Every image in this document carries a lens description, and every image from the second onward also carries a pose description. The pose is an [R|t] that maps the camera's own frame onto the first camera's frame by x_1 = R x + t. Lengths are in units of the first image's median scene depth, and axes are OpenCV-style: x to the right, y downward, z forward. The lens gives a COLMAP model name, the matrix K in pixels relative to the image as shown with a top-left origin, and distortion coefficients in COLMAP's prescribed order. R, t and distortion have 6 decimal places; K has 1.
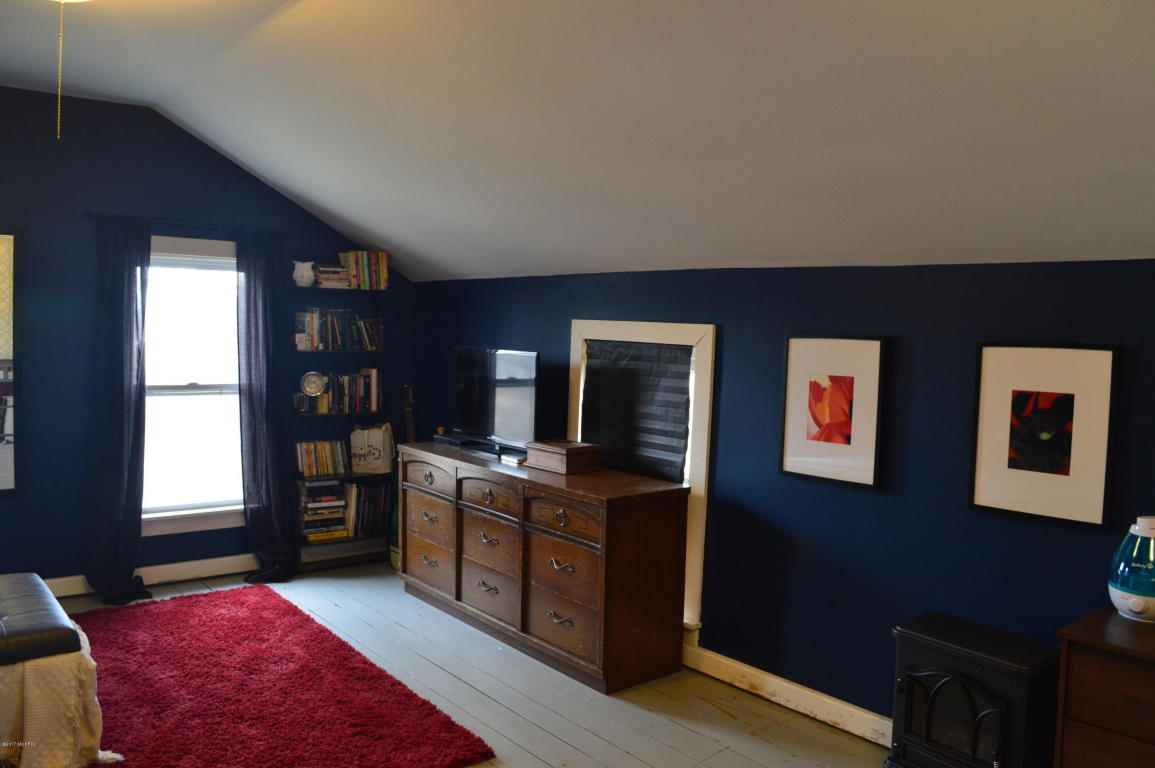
lens RADIAL K [[917.6, 0, 577.2], [0, 917.6, 381.4], [0, 0, 1]] dist [-0.091381, 0.021927]
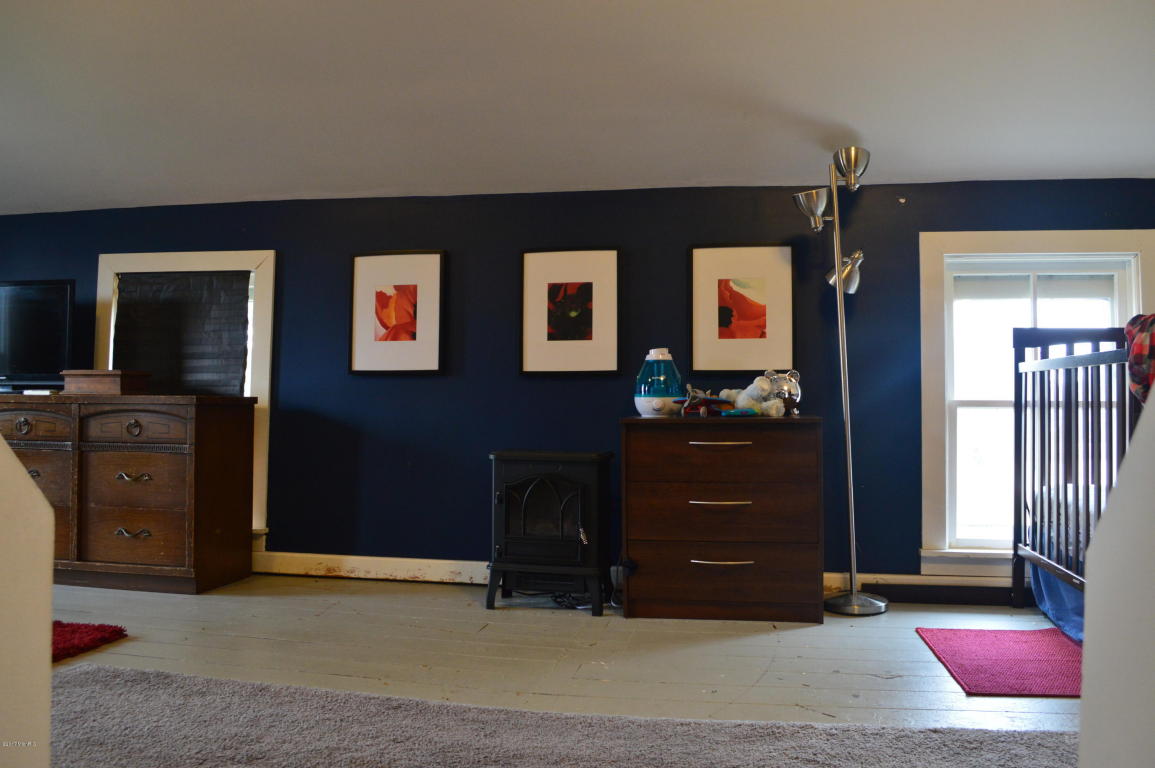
lens RADIAL K [[917.6, 0, 583.0], [0, 917.6, 384.9], [0, 0, 1]] dist [-0.091381, 0.021927]
pose [[0.759506, 0.003474, 0.650491, -0.311709], [0.048514, 0.996898, -0.061969, 0.207711], [-0.648688, 0.078624, 0.756982, -0.059942]]
